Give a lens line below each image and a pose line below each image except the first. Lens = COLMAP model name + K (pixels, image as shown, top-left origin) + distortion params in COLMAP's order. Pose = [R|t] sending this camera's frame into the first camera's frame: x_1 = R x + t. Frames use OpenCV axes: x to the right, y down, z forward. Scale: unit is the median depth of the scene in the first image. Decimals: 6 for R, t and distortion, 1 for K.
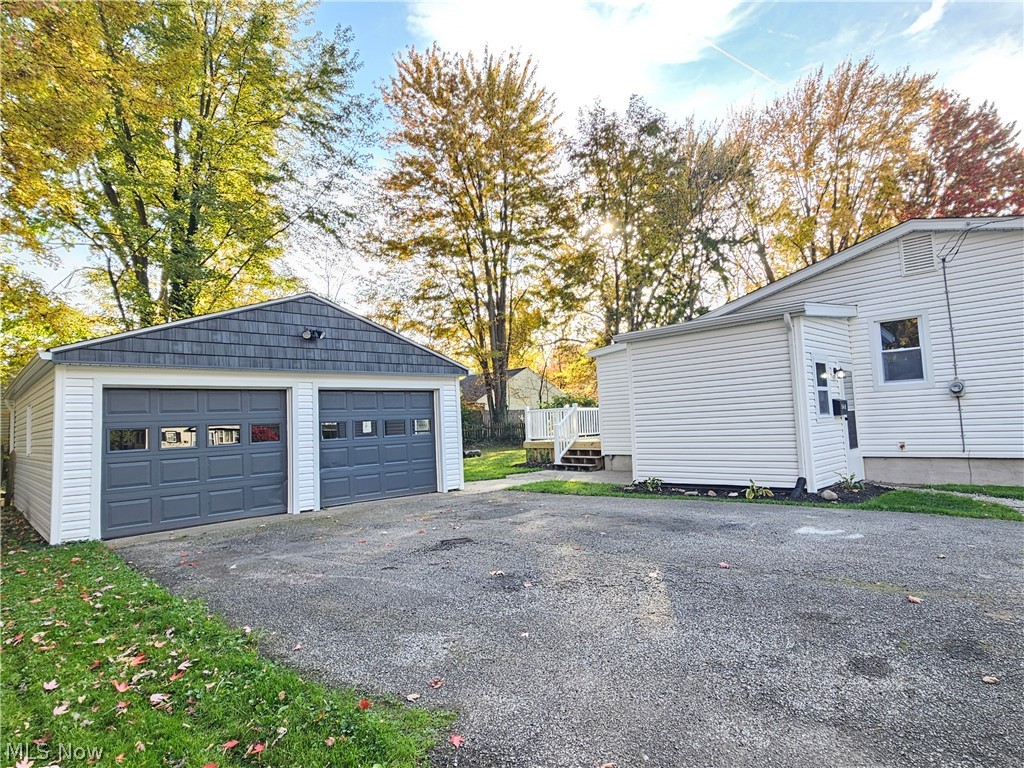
lens RADIAL K [[433.9, 0, 517.1], [0, 433.9, 380.0], [0, 0, 1]] dist [-0.000667, 0.000091]
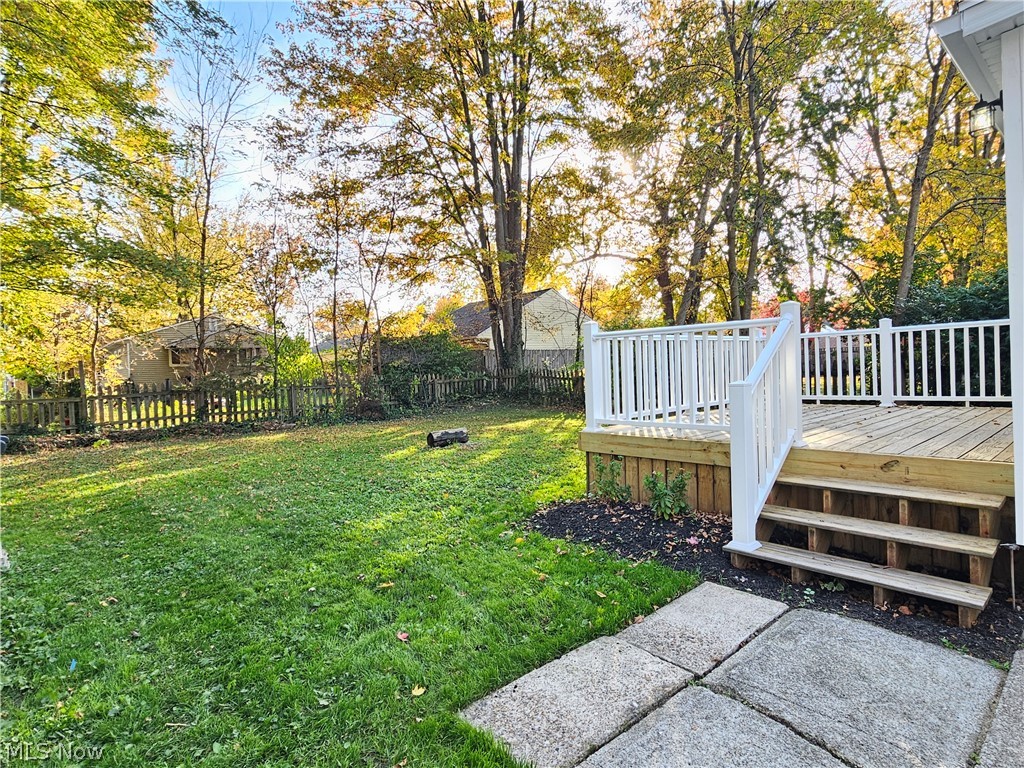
lens RADIAL K [[433.9, 0, 517.1], [0, 433.9, 380.0], [0, 0, 1]] dist [-0.000667, 0.000091]
pose [[0.999517, 0.007193, -0.030227, -0.013038], [-0.003325, 0.992009, 0.126126, 0.038143], [0.030892, -0.125965, 0.991554, 0.405450]]
